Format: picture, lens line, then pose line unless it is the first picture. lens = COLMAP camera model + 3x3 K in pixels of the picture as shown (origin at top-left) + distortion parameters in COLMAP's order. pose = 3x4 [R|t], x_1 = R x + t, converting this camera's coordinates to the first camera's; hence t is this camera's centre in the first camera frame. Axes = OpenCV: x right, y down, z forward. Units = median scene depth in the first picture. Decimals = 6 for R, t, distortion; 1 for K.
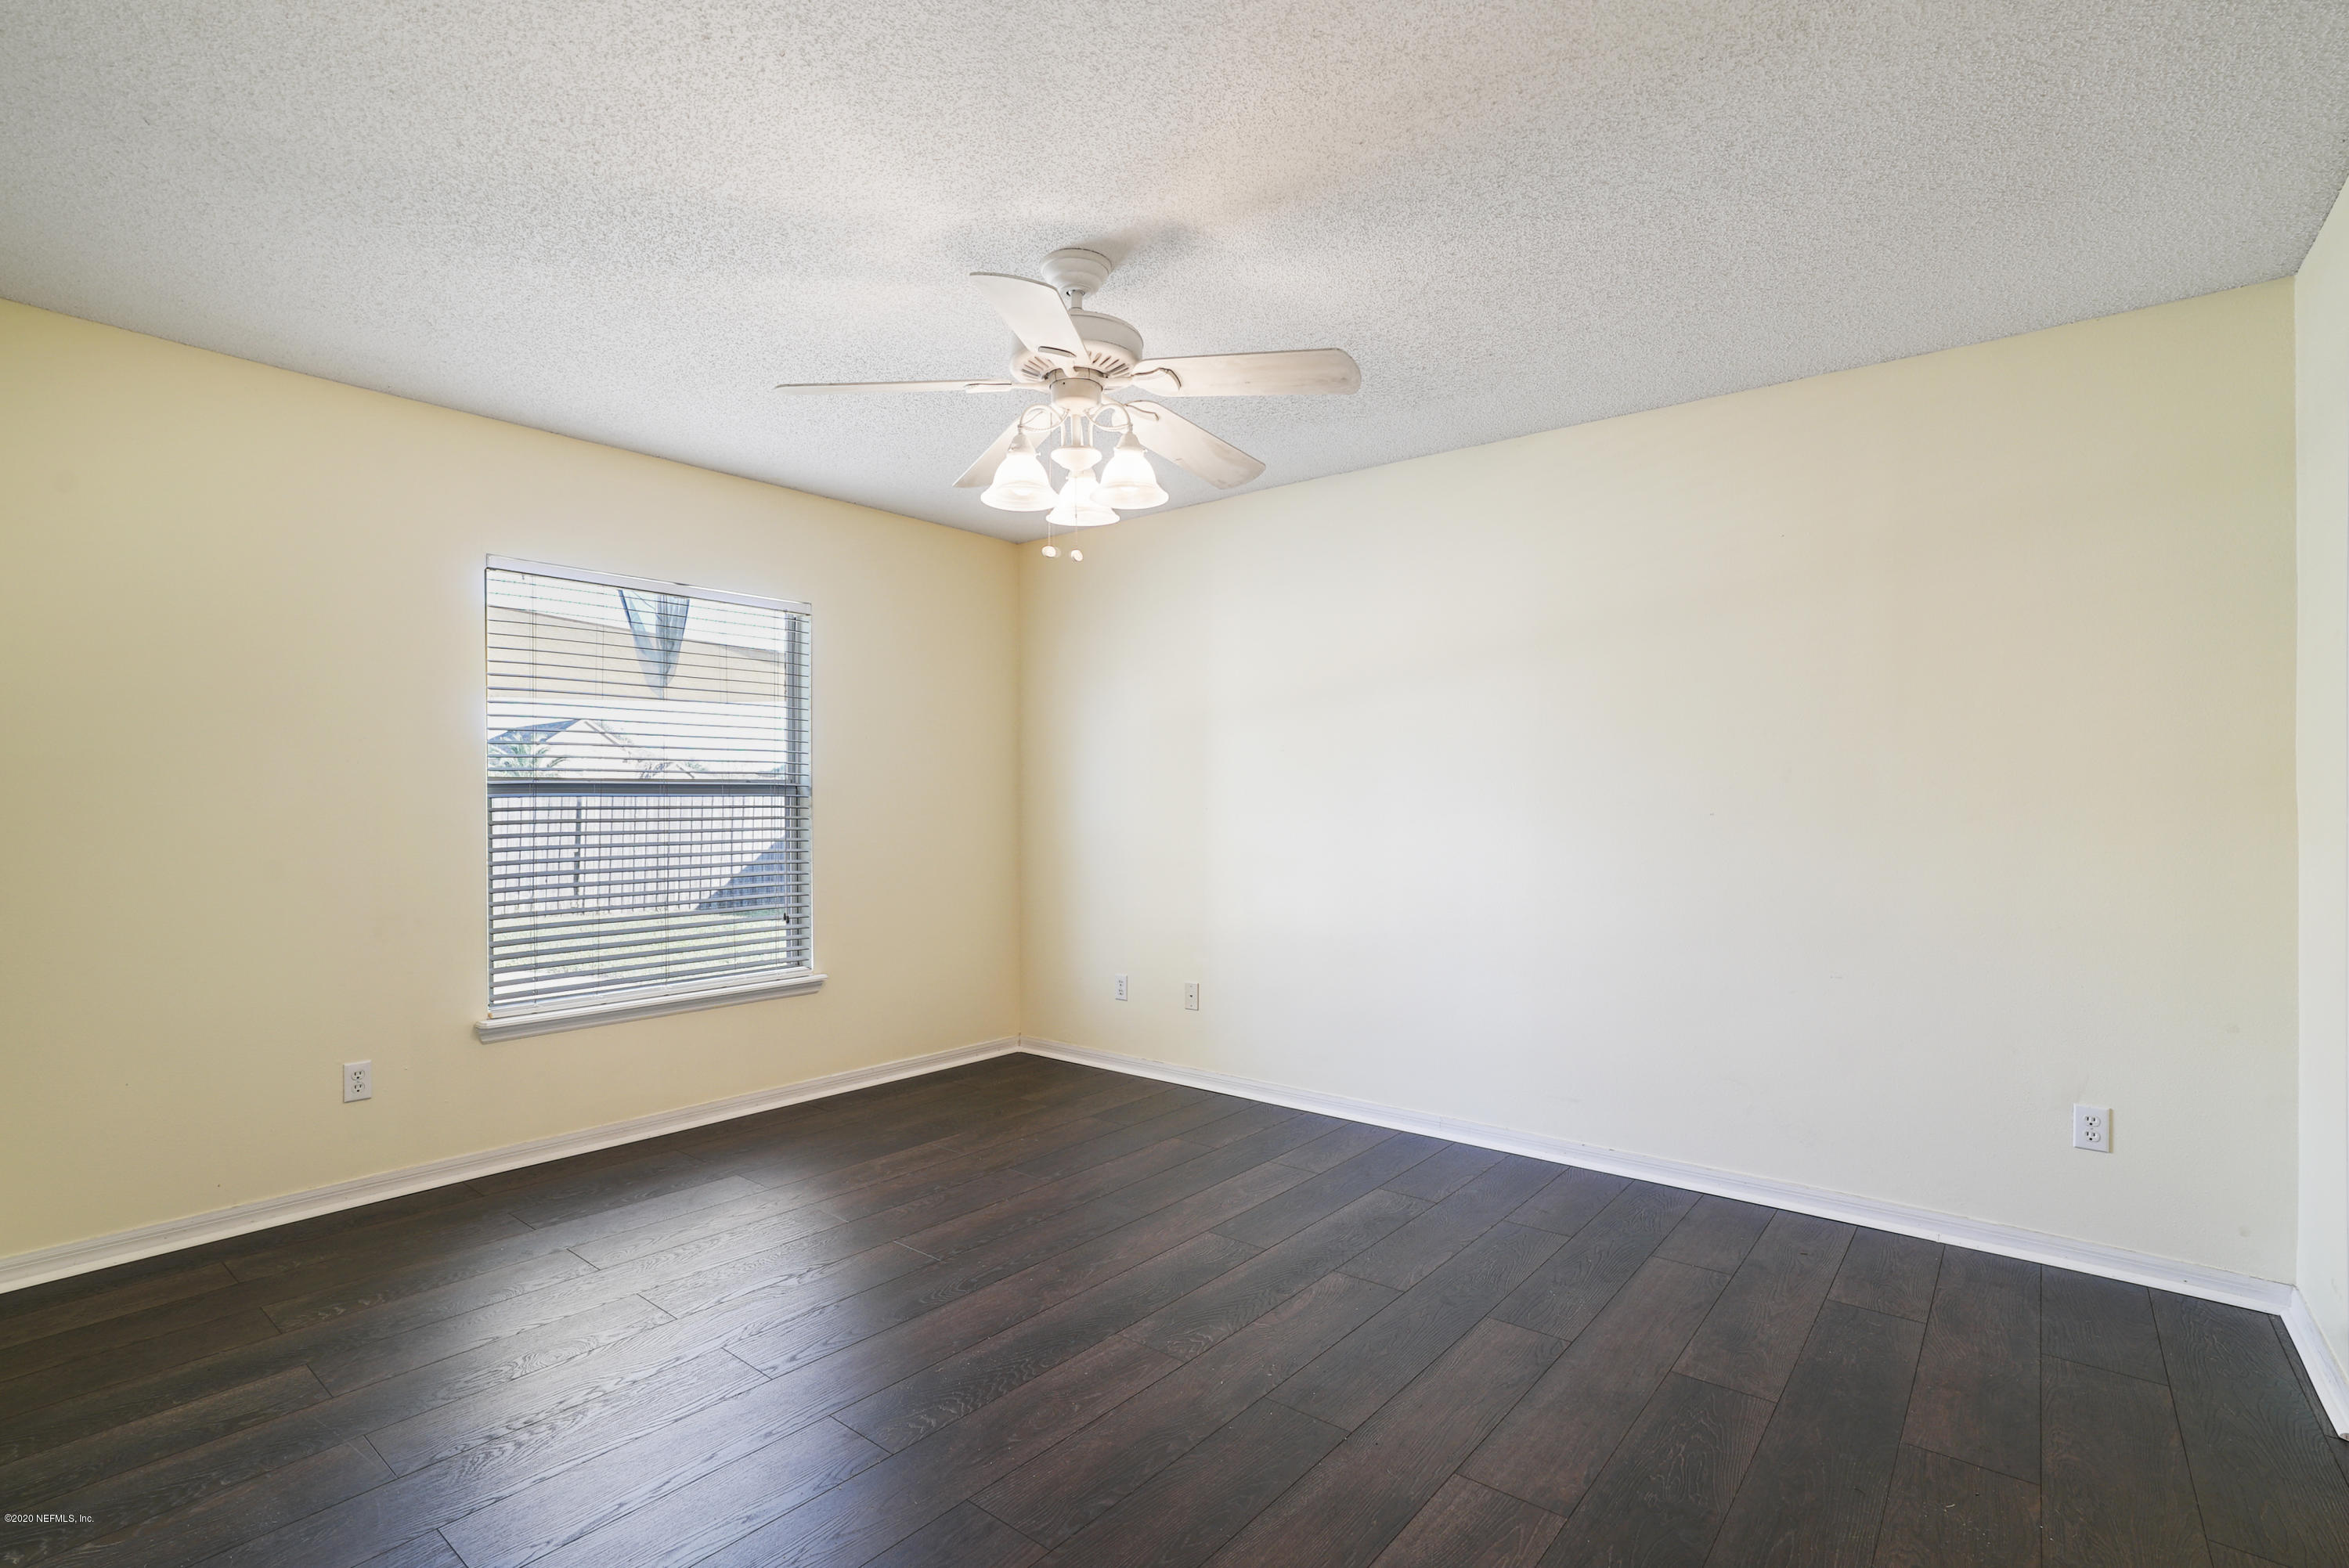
lens RADIAL K [[1115.1, 0, 1176.1], [0, 1115.1, 783.3], [0, 0, 1]] dist [-0.026164, 0.003506]
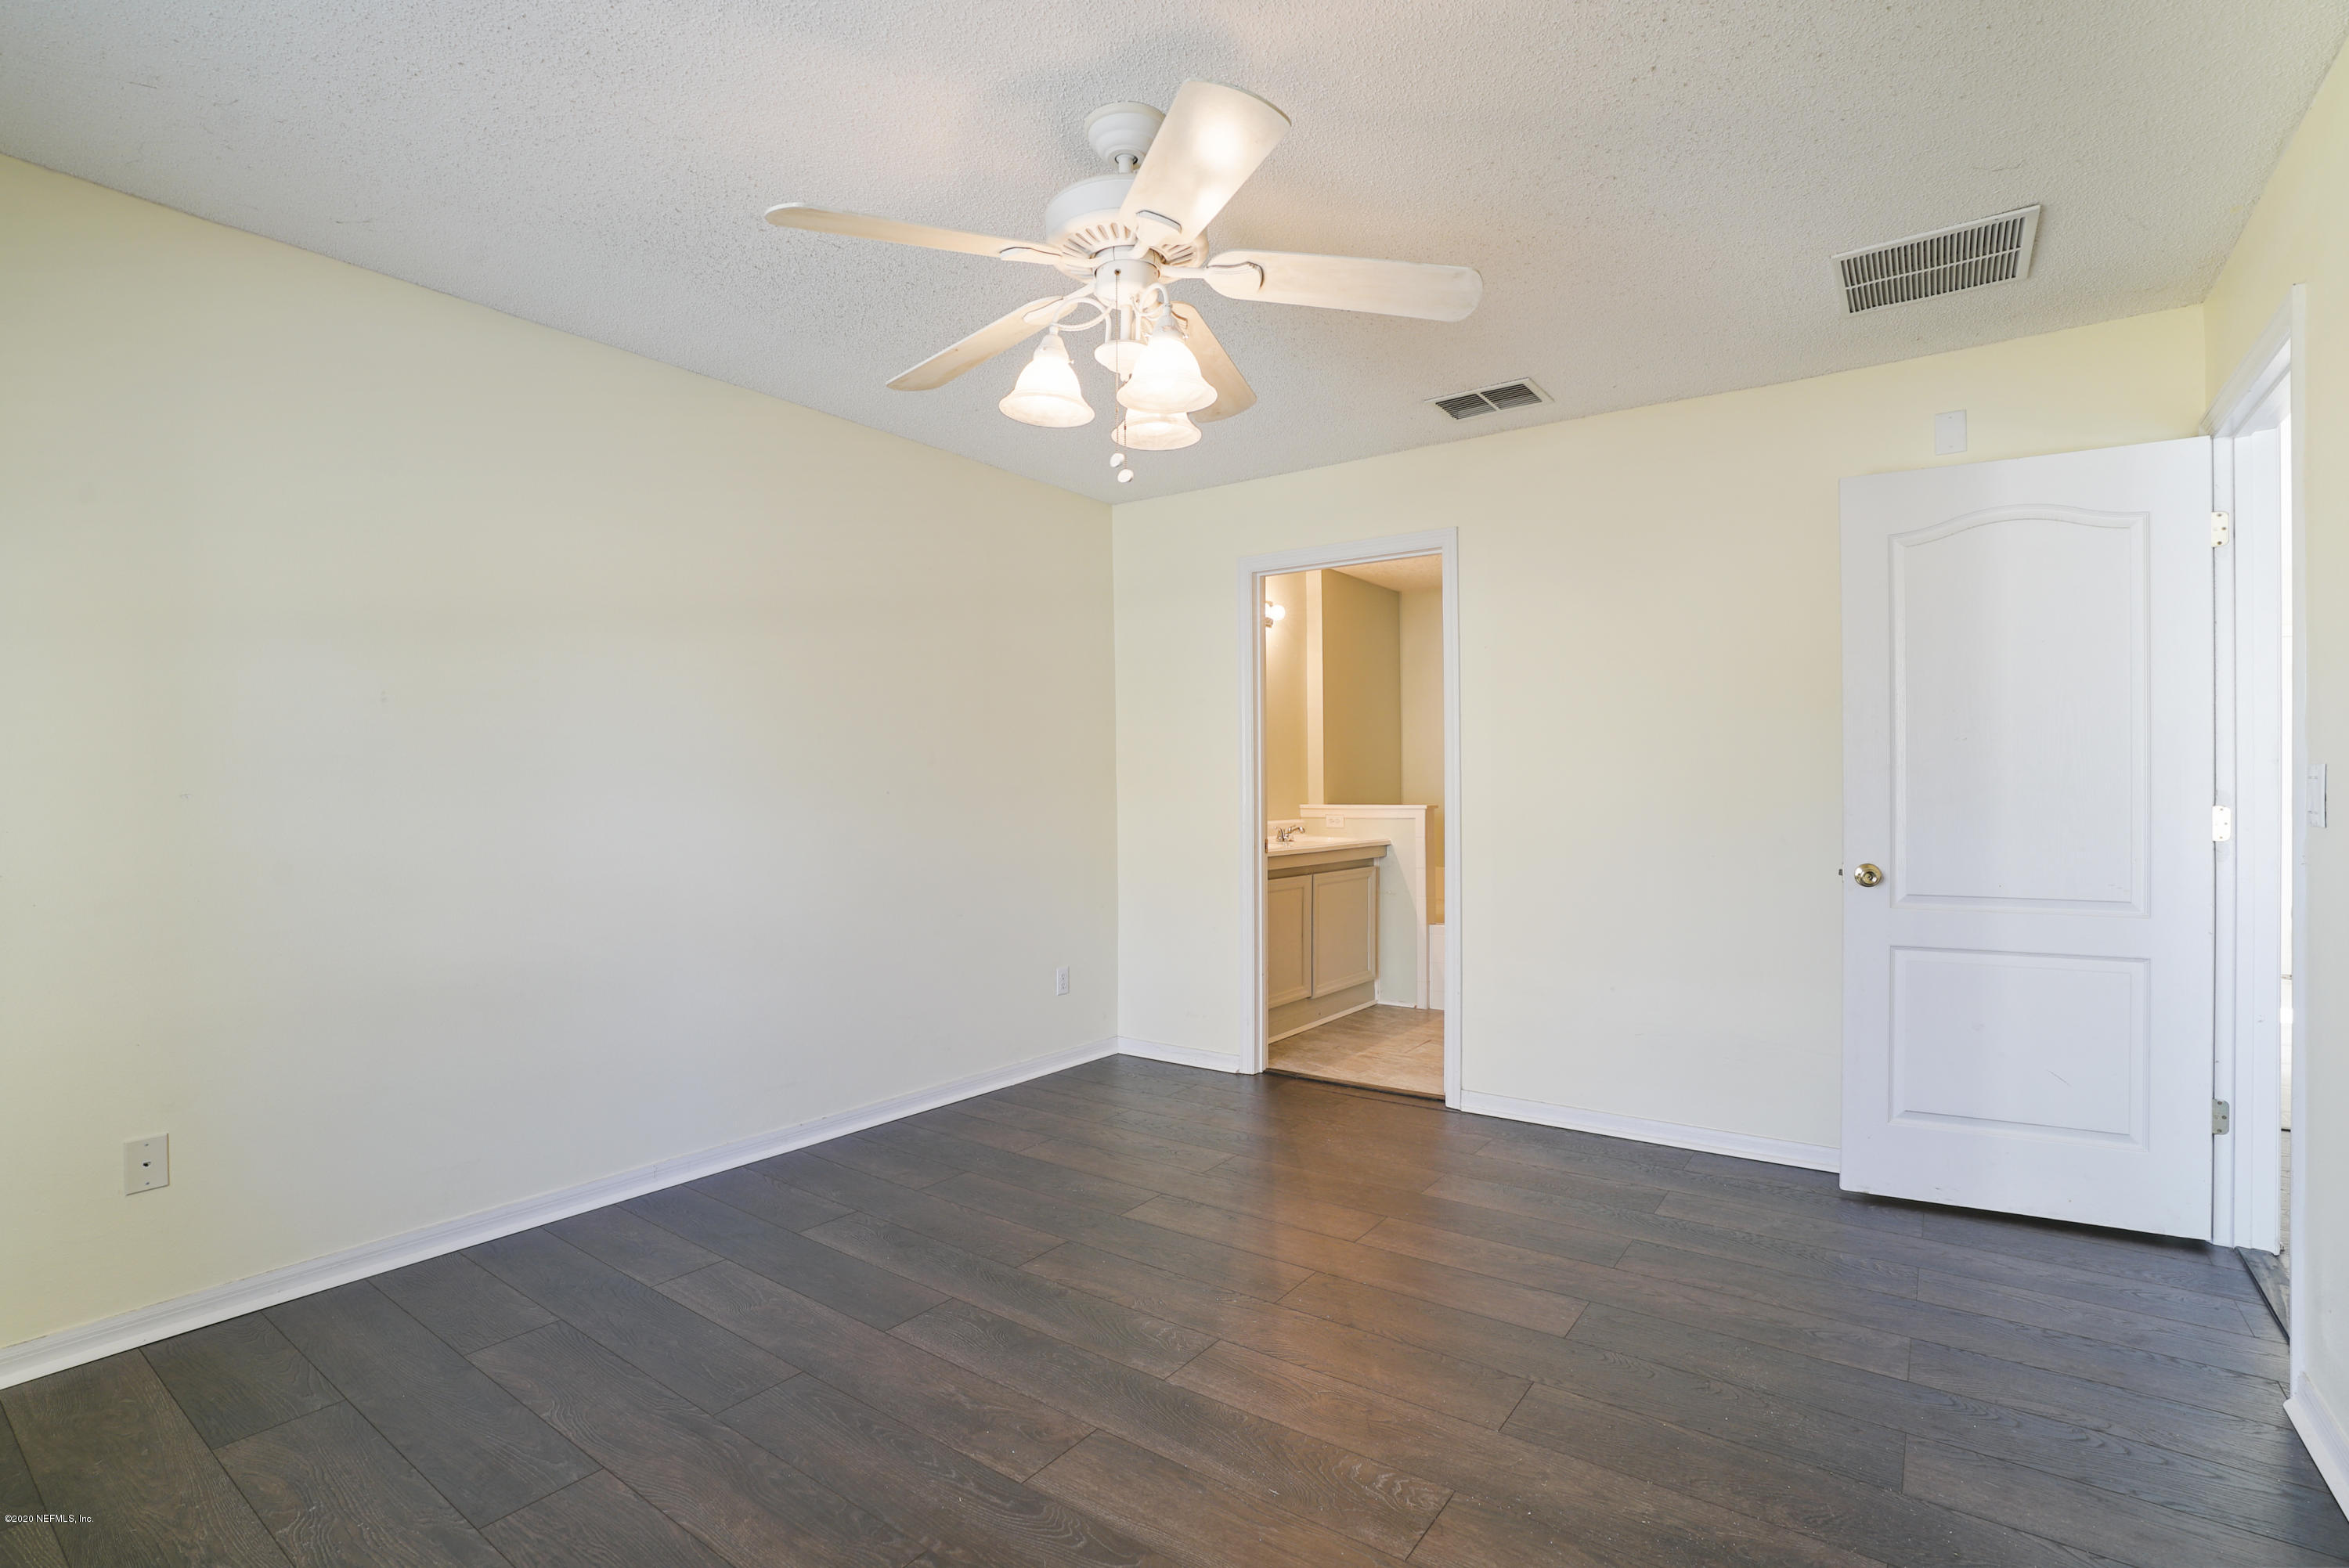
lens RADIAL K [[1115.1, 0, 1179.2], [0, 1115.1, 782.4], [0, 0, 1]] dist [-0.026164, 0.003506]
pose [[-0.067330, 0.003108, 0.997726, -0.749907], [-0.019357, 0.999803, -0.004421, 0.018268], [-0.997543, -0.019611, -0.067257, 0.841861]]
